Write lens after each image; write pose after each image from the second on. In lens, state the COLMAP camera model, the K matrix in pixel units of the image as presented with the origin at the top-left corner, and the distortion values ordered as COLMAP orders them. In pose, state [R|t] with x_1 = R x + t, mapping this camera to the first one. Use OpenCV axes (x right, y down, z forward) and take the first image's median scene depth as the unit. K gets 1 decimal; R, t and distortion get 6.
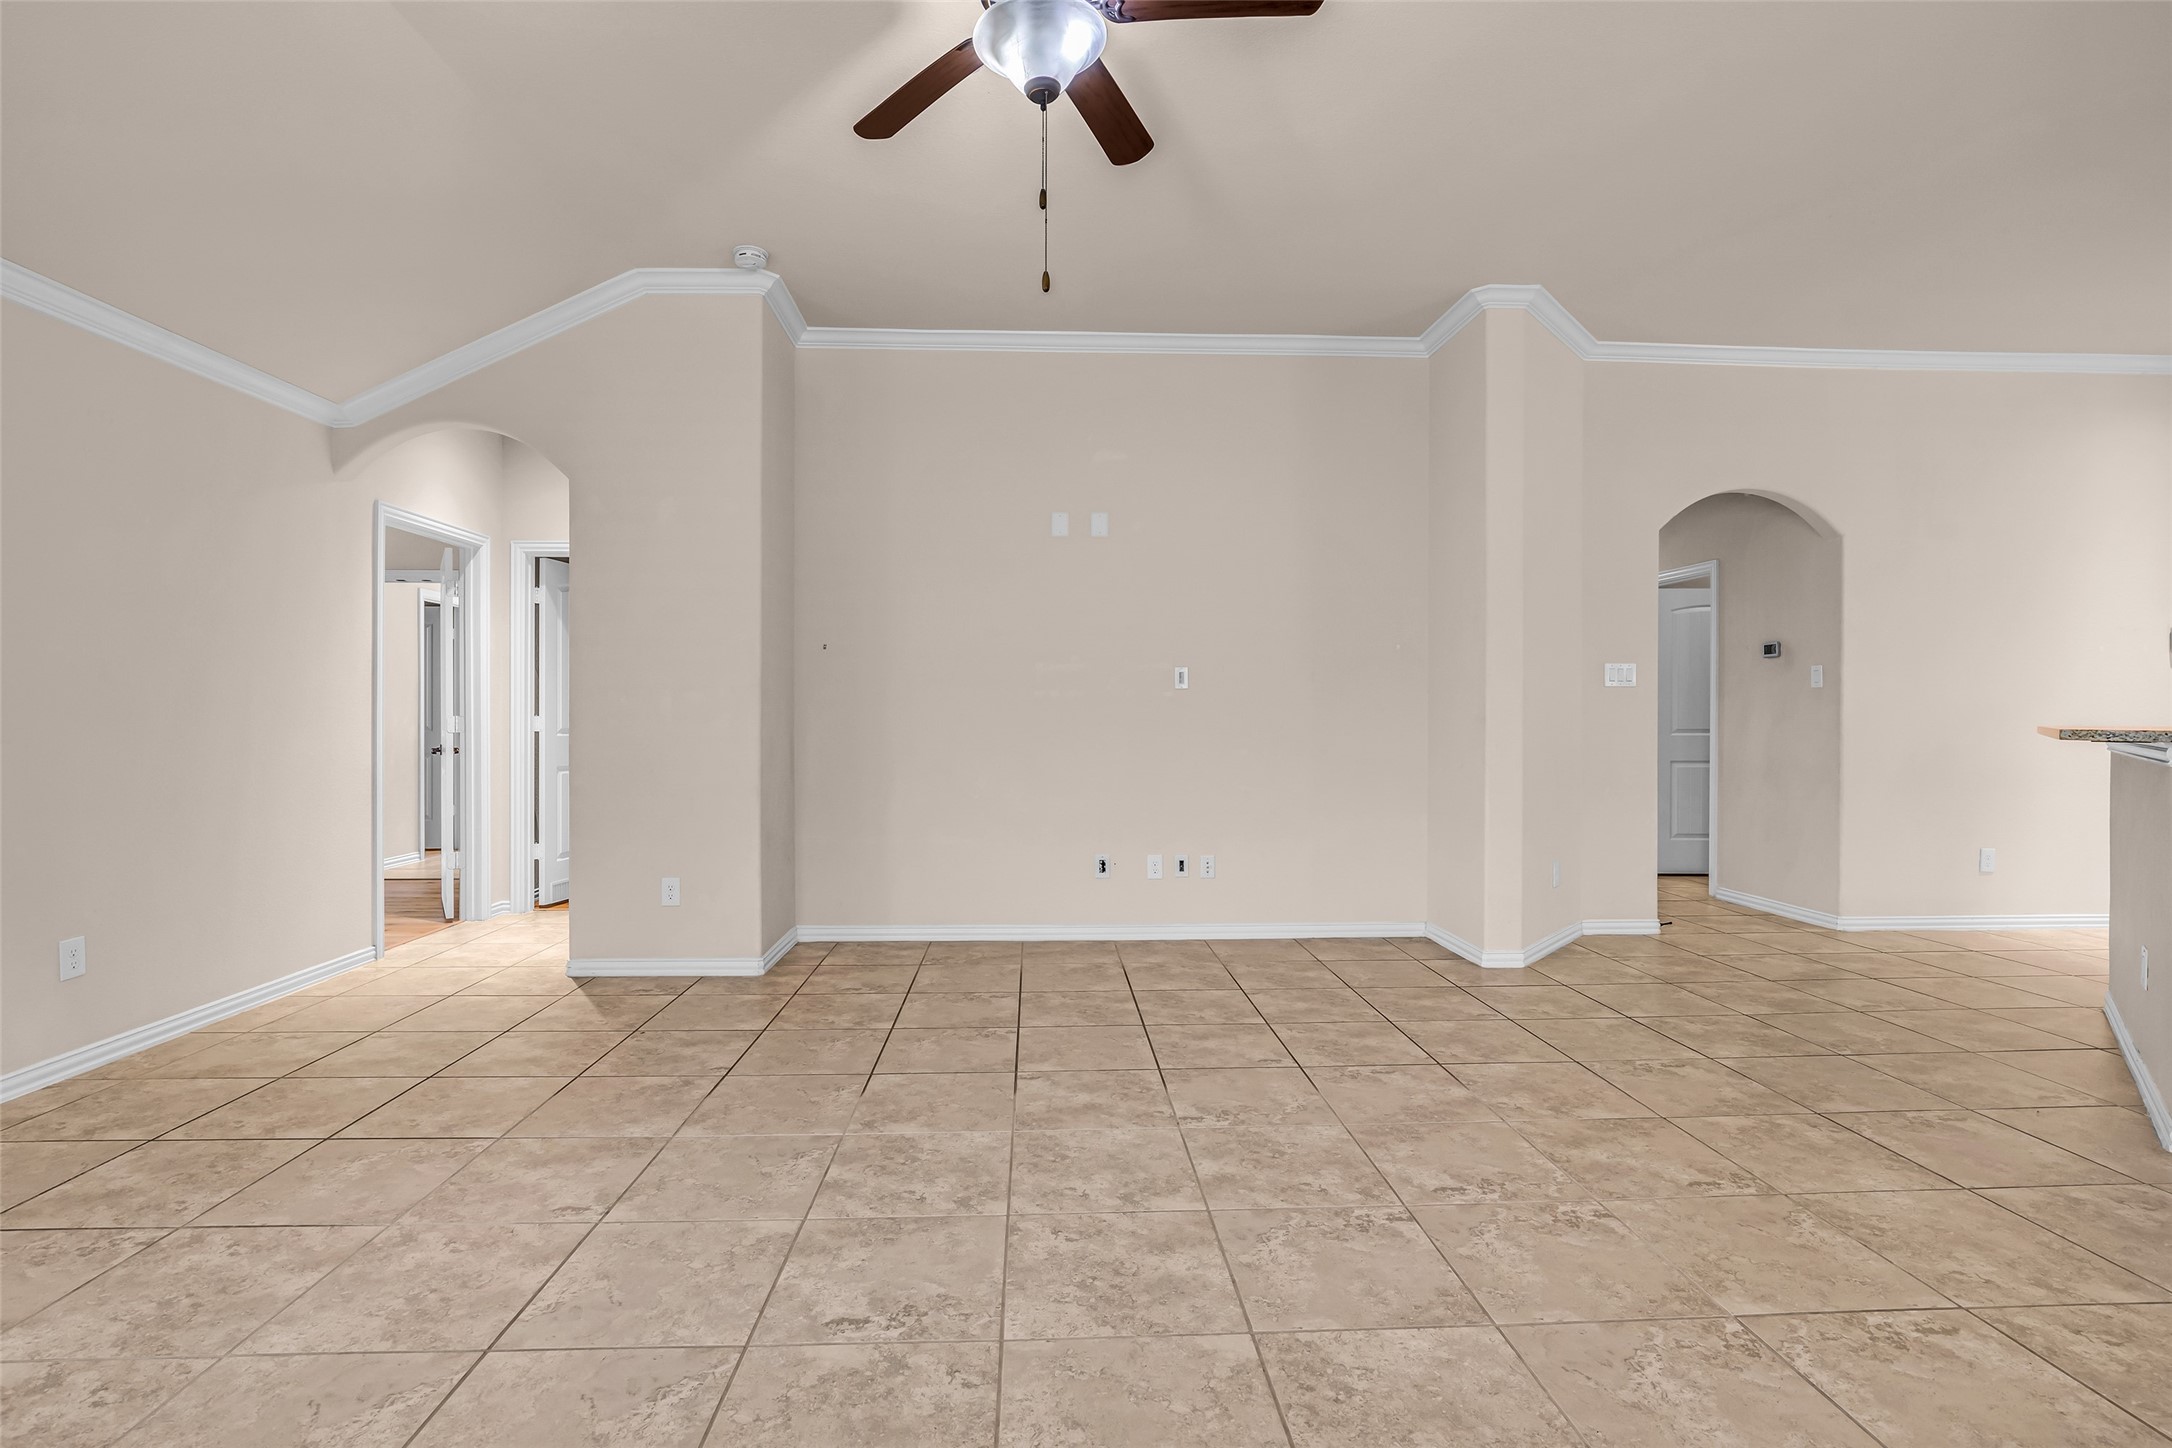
lens RADIAL K [[1000.4, 0, 1074.7], [0, 1000.4, 718.3], [0, 0, 1]] dist [-0.015244, 0.004392]
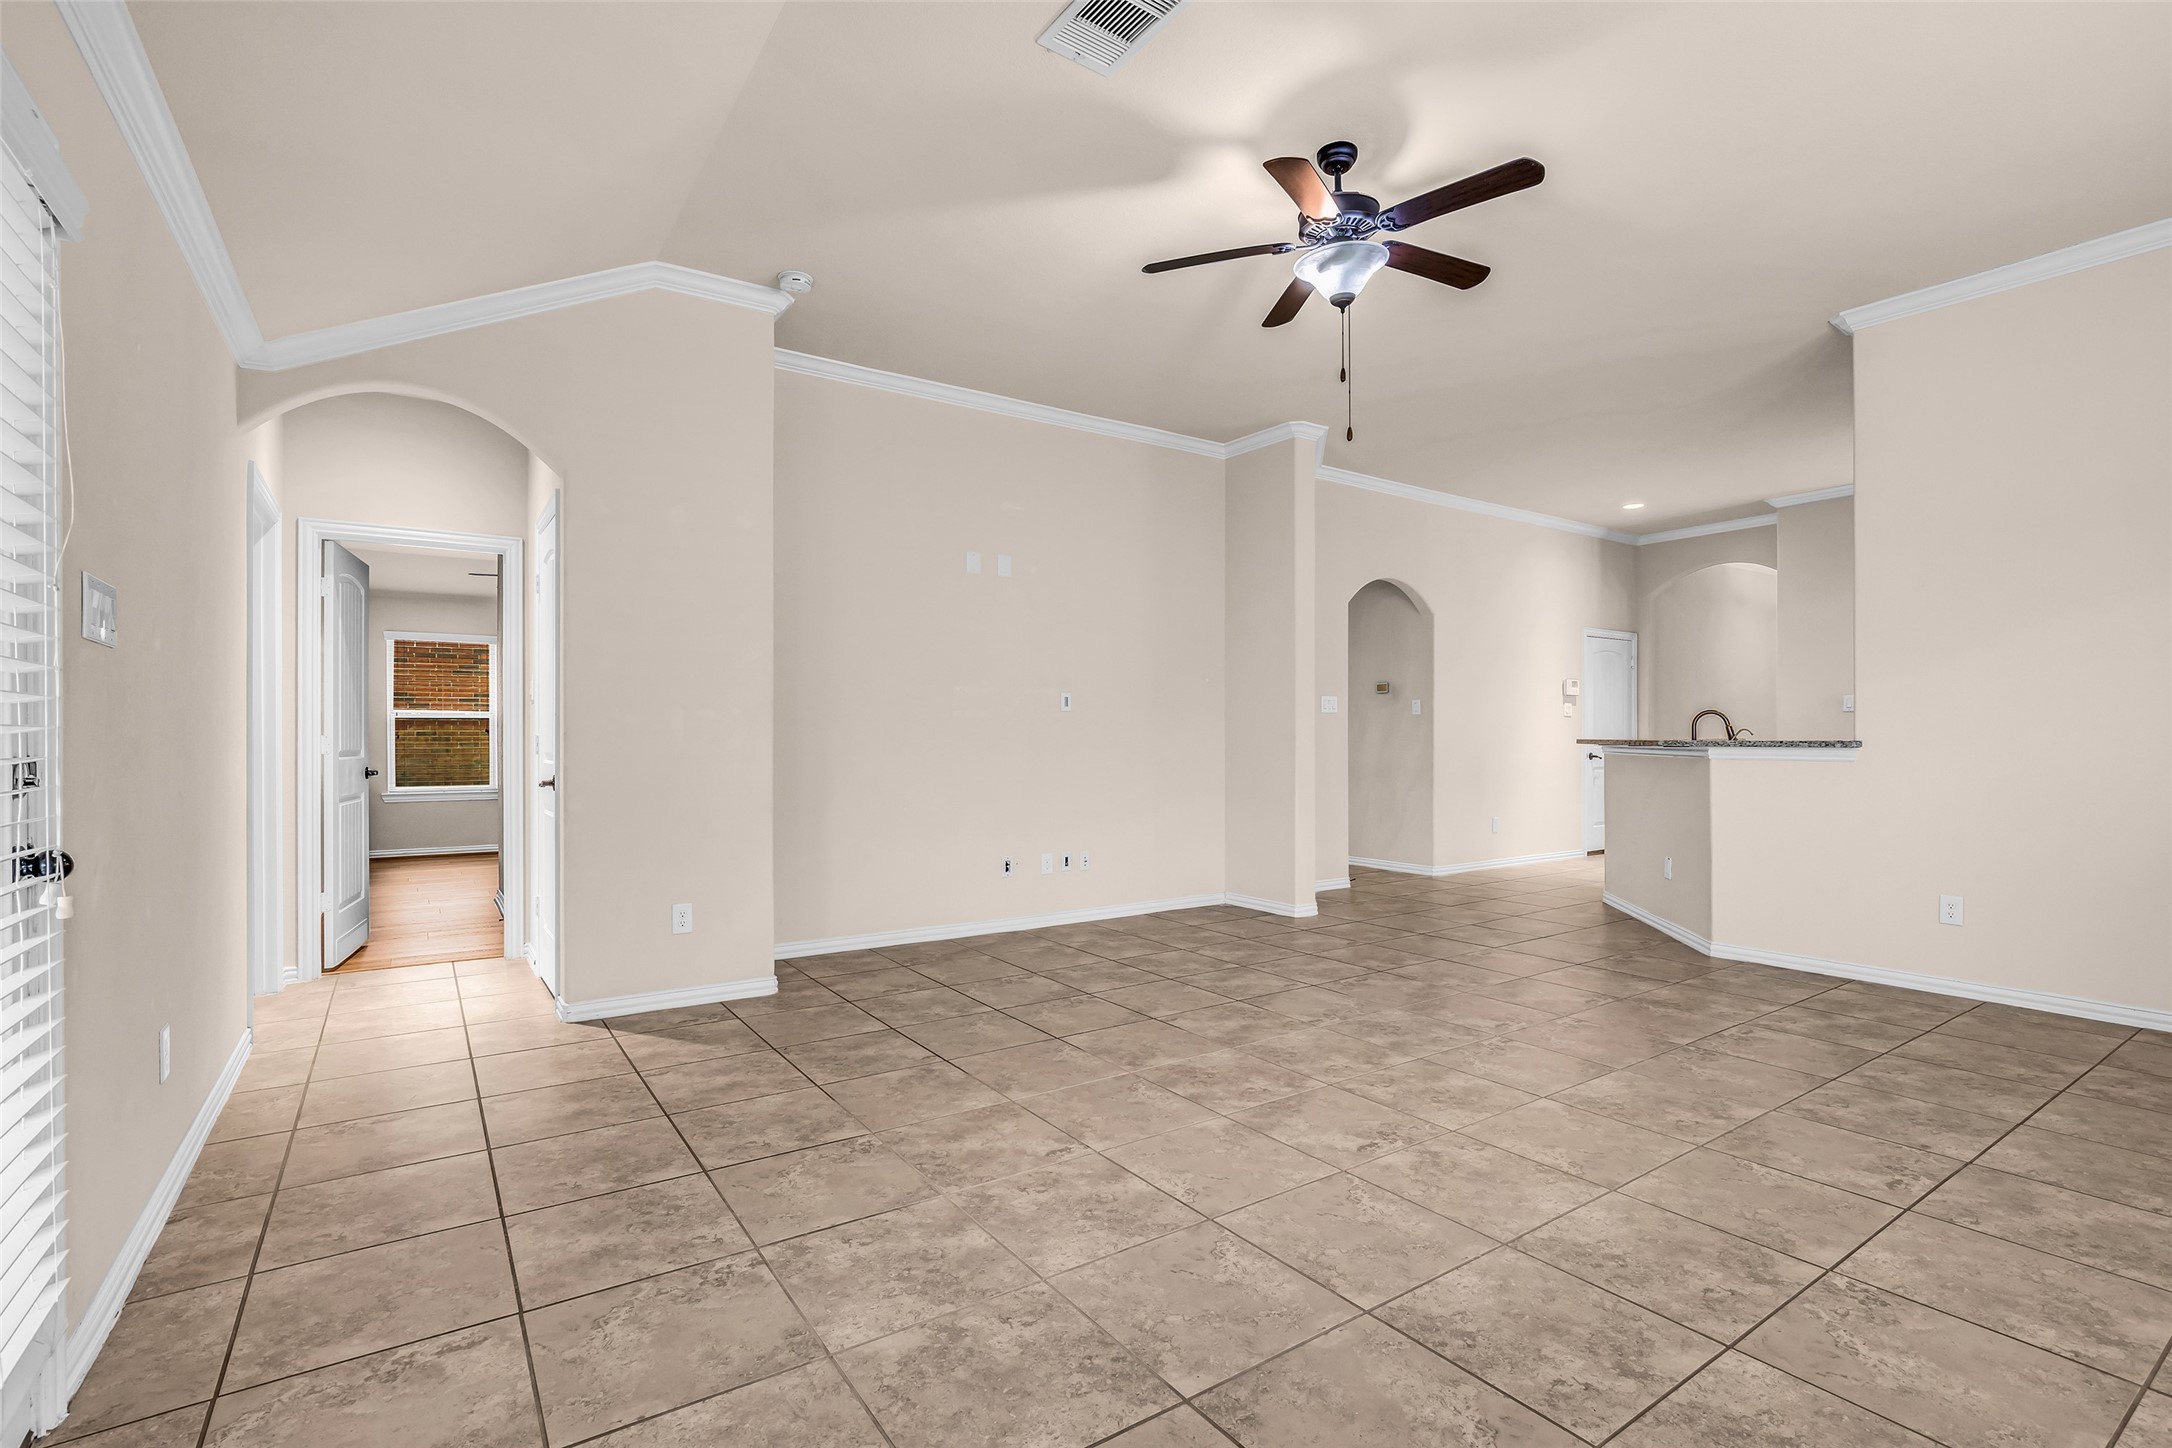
lens RADIAL K [[1000.4, 0, 1075.7], [0, 1000.4, 735.1], [0, 0, 1]] dist [-0.015244, 0.004392]
pose [[0.851296, -0.001332, 0.524684, -0.839998], [0.002313, 0.999997, -0.001215, 0.000130], [-0.524681, 0.002248, 0.851296, -0.017072]]
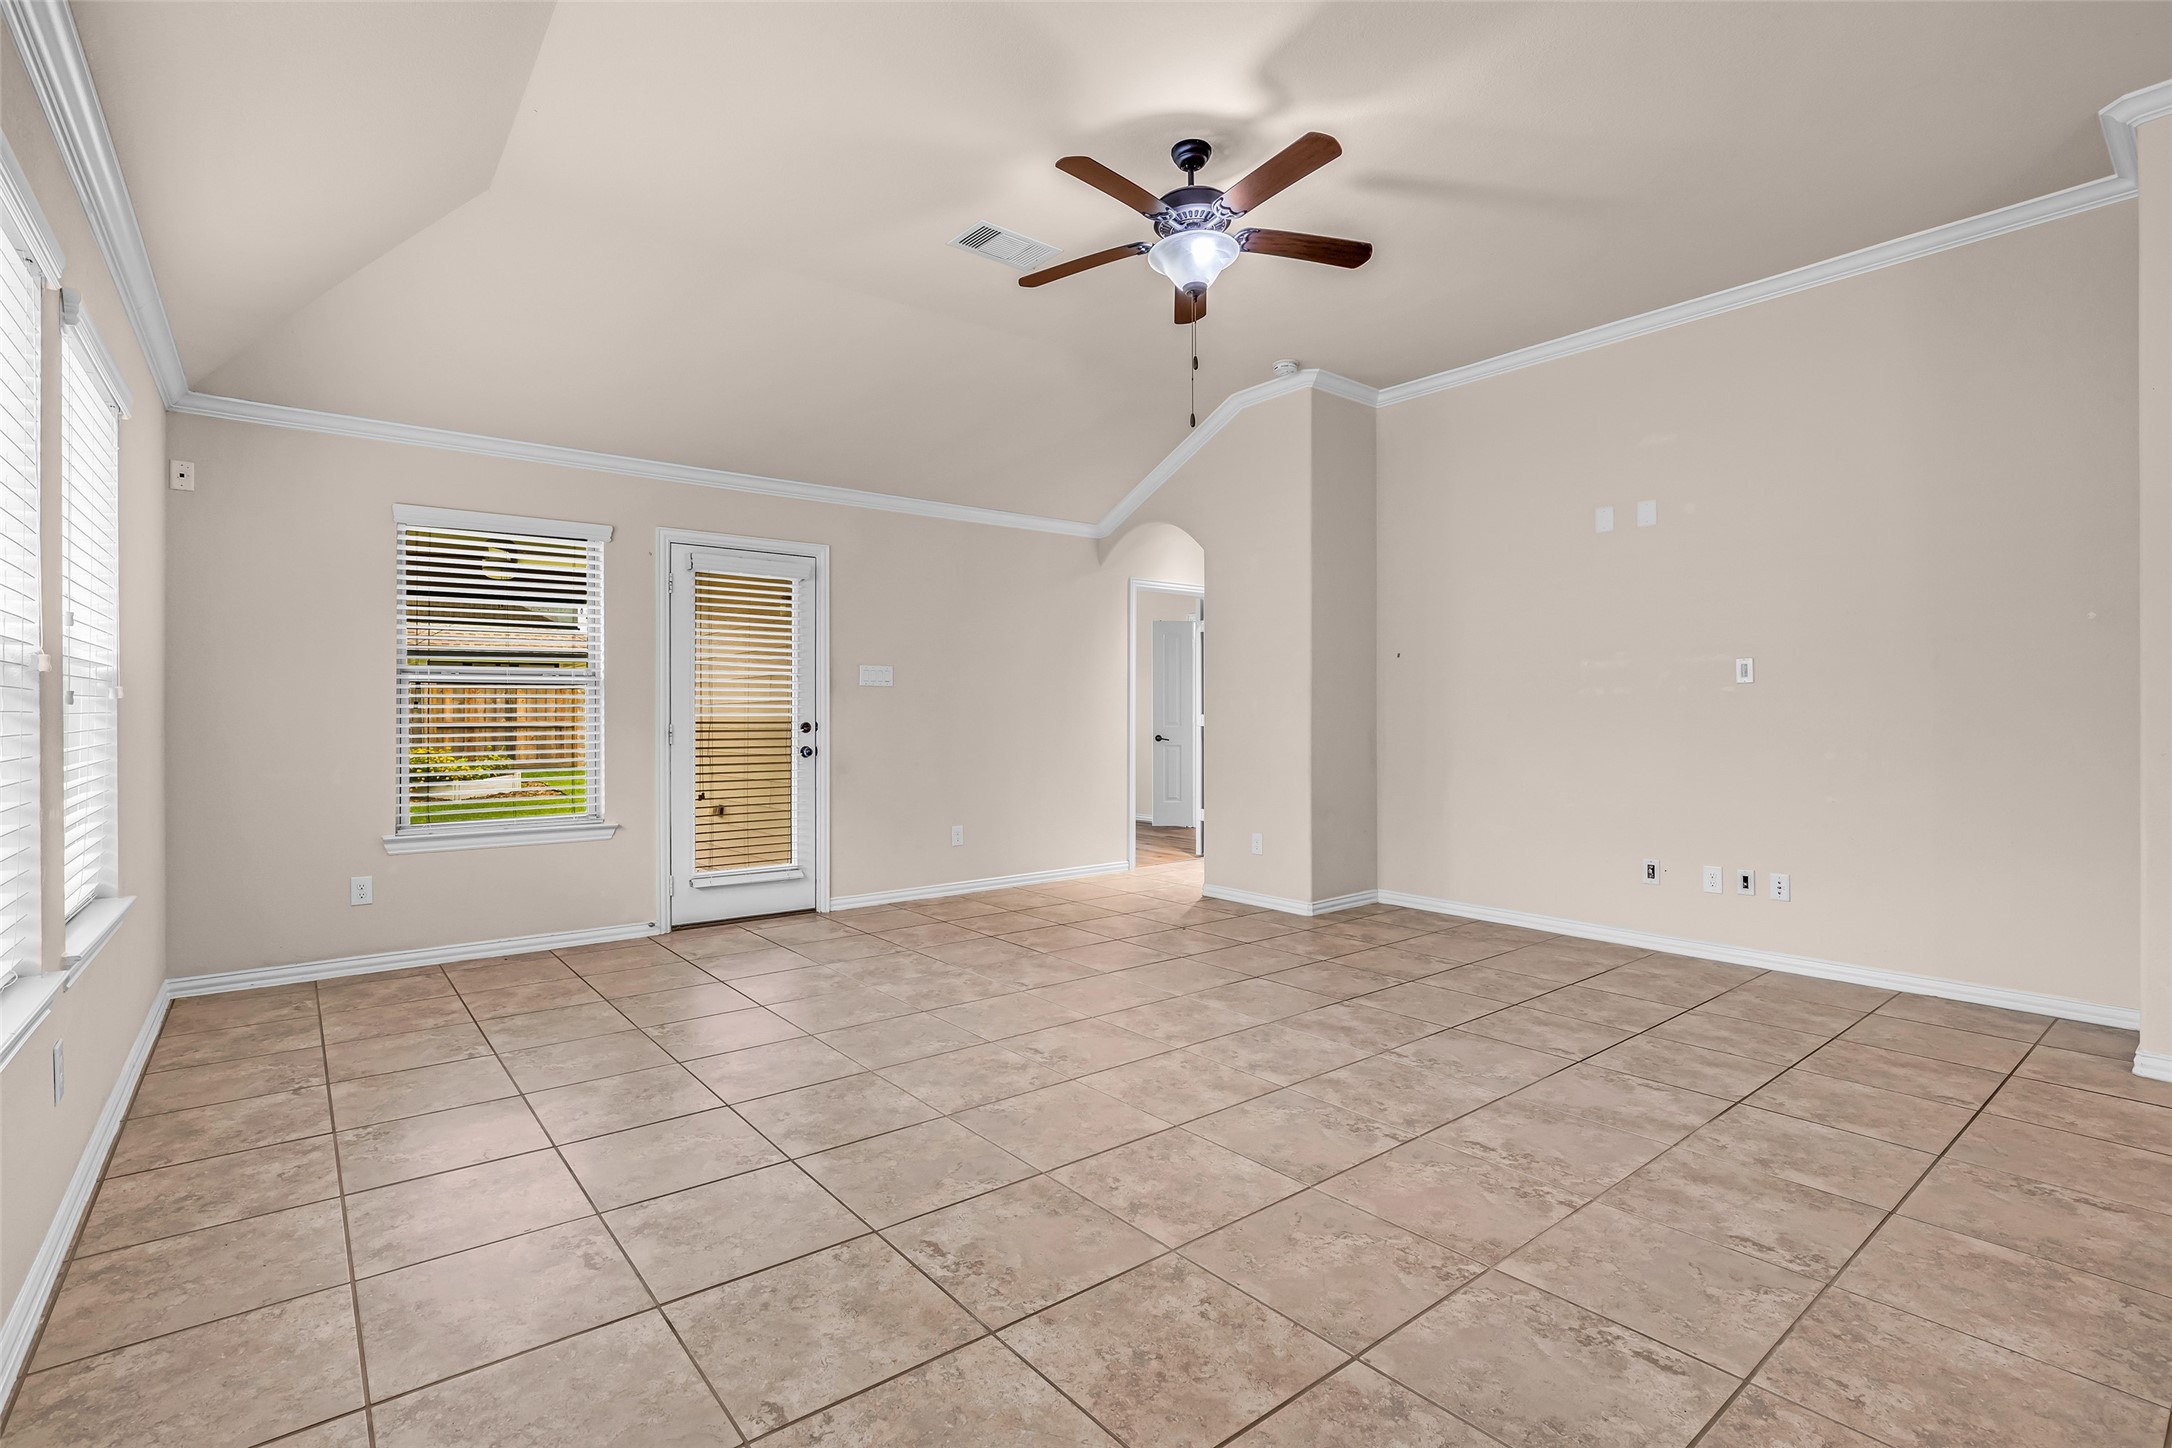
lens RADIAL K [[1000.4, 0, 1071.8], [0, 1000.4, 710.9], [0, 0, 1]] dist [-0.015244, 0.004392]
pose [[0.588001, -0.004520, -0.808848, 0.785883], [-0.000115, 0.999984, -0.005672, 0.001144], [0.808860, 0.003428, 0.587991, -0.007024]]
